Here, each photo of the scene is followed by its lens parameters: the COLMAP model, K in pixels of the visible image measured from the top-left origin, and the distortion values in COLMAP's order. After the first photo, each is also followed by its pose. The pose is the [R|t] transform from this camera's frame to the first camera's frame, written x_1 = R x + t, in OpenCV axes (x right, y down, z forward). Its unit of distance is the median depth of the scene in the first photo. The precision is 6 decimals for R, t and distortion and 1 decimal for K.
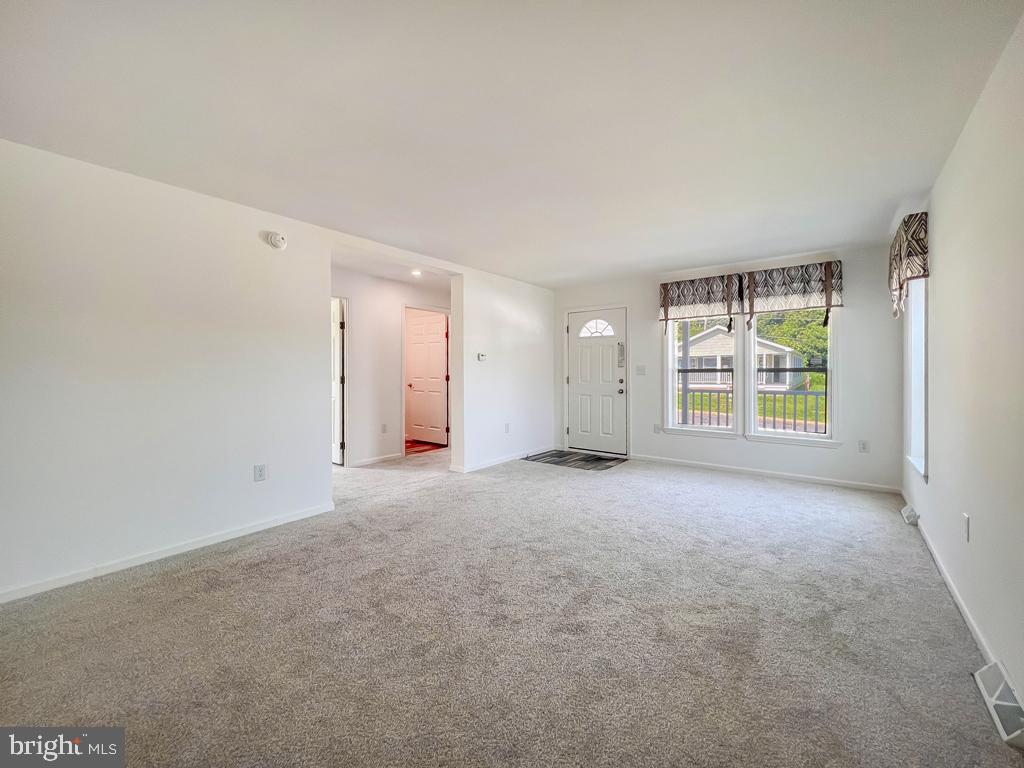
lens RADIAL K [[414.8, 0, 512.5], [0, 414.8, 377.9], [0, 0, 1]] dist [0.001781, 0.001571]
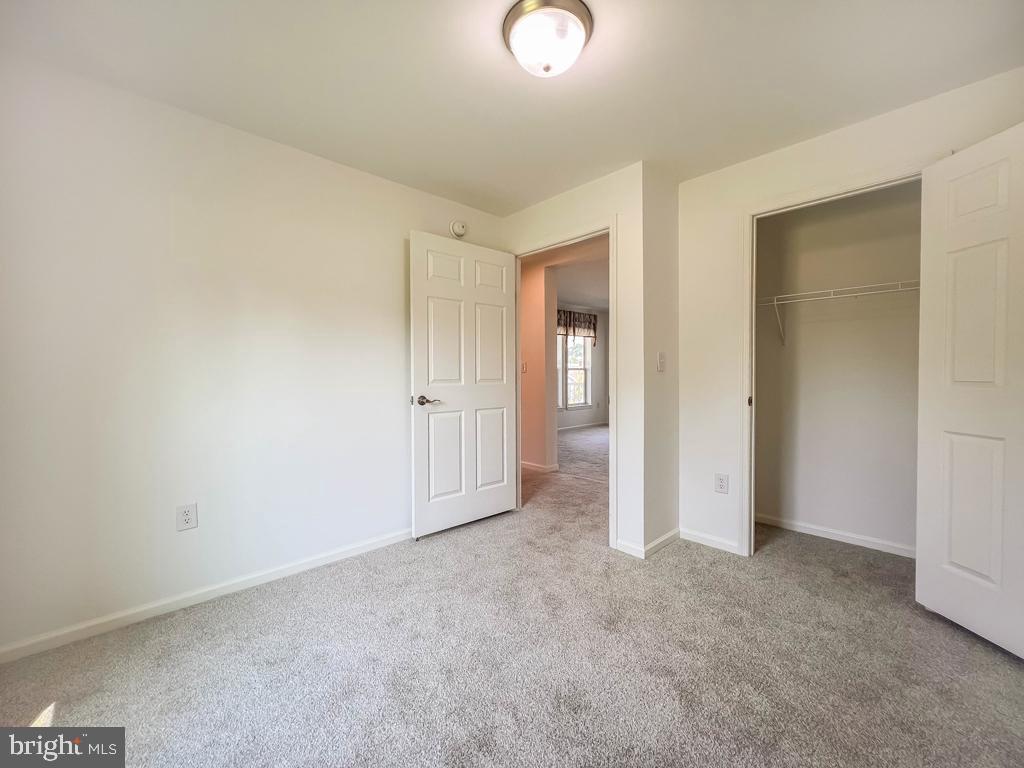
lens RADIAL K [[414.8, 0, 512.3], [0, 414.8, 379.7], [0, 0, 1]] dist [0.001781, 0.001571]
pose [[0.157280, -0.021886, 0.987311, -1.169185], [0.009856, 0.999739, 0.020591, -0.011435], [-0.987505, 0.006493, 0.157455, 0.983345]]
